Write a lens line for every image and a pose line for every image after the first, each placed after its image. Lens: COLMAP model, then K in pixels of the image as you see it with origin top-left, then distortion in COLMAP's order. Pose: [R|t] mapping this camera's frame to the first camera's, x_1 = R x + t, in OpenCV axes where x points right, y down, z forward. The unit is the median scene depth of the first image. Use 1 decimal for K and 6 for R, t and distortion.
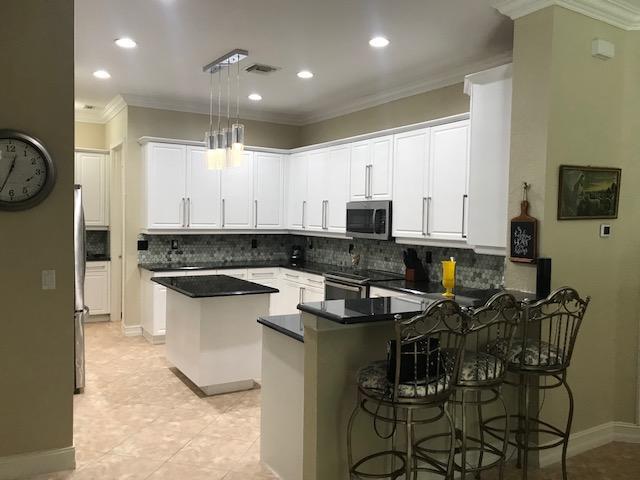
lens RADIAL K [[527.4, 0, 320.0], [0, 527.4, 240.0], [0, 0, 1]] dist [-0.000167, 0.004736]
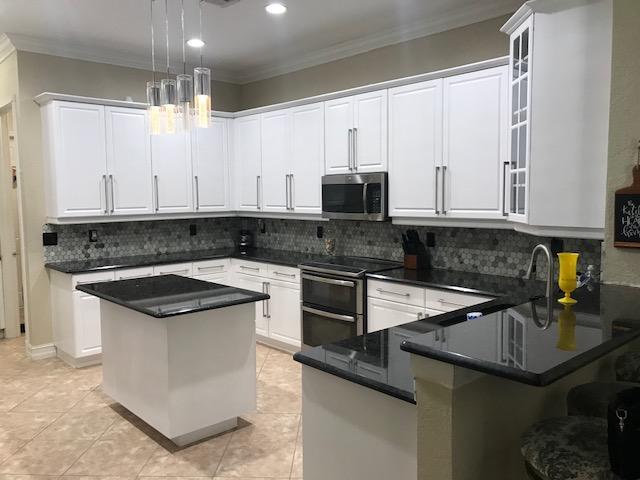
lens RADIAL K [[527.4, 0, 320.0], [0, 527.4, 240.0], [0, 0, 1]] dist [-0.000167, 0.004736]
pose [[0.979533, -0.046633, 0.195809, -0.114968], [0.037588, 0.998059, 0.049656, -0.013071], [-0.197745, -0.041280, 0.979384, 0.199013]]
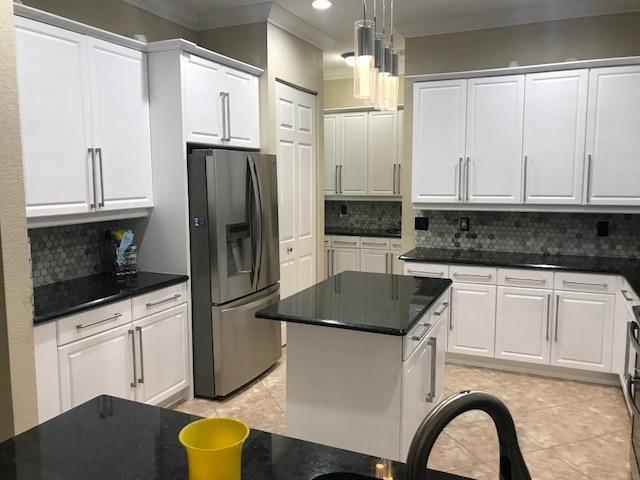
lens RADIAL K [[527.4, 0, 320.0], [0, 527.4, 240.0], [0, 0, 1]] dist [-0.000167, 0.004736]
pose [[0.566300, 0.074675, -0.820809, 0.227138], [-0.022075, 0.996904, 0.075465, -0.022647], [0.823903, -0.024616, 0.566196, 0.496783]]
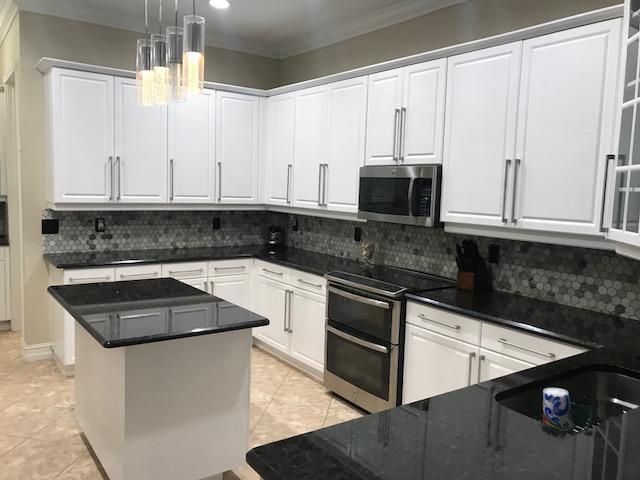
lens RADIAL K [[525.3, 0, 316.9], [0, 525.3, 241.0], [0, 0, 1]] dist [-0.007203, -0.000400]
pose [[0.996936, 0.005517, 0.078029, -0.054186], [-0.010463, 0.997951, 0.063126, -0.019287], [-0.077521, -0.063749, 0.994951, 0.340261]]
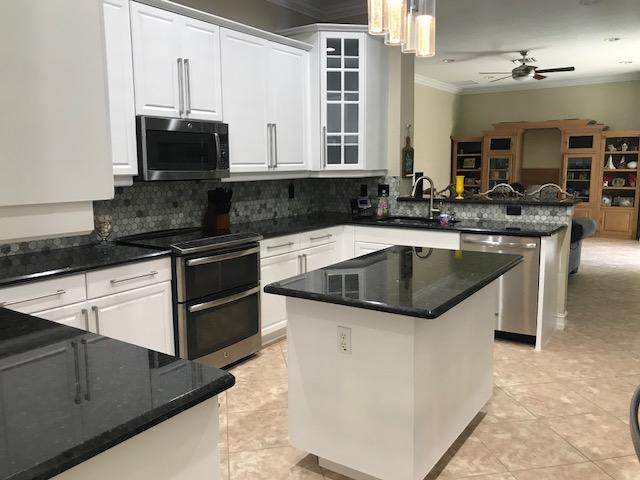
lens RADIAL K [[523.7, 0, 320.0], [0, 523.7, 240.0], [0, 0, 1]] dist [0.013778, 0.006132]
pose [[-0.411280, -0.145709, 0.899788, -0.525007], [0.042170, 0.983042, 0.178467, -0.035221], [-0.910533, 0.111344, -0.398161, 1.059566]]
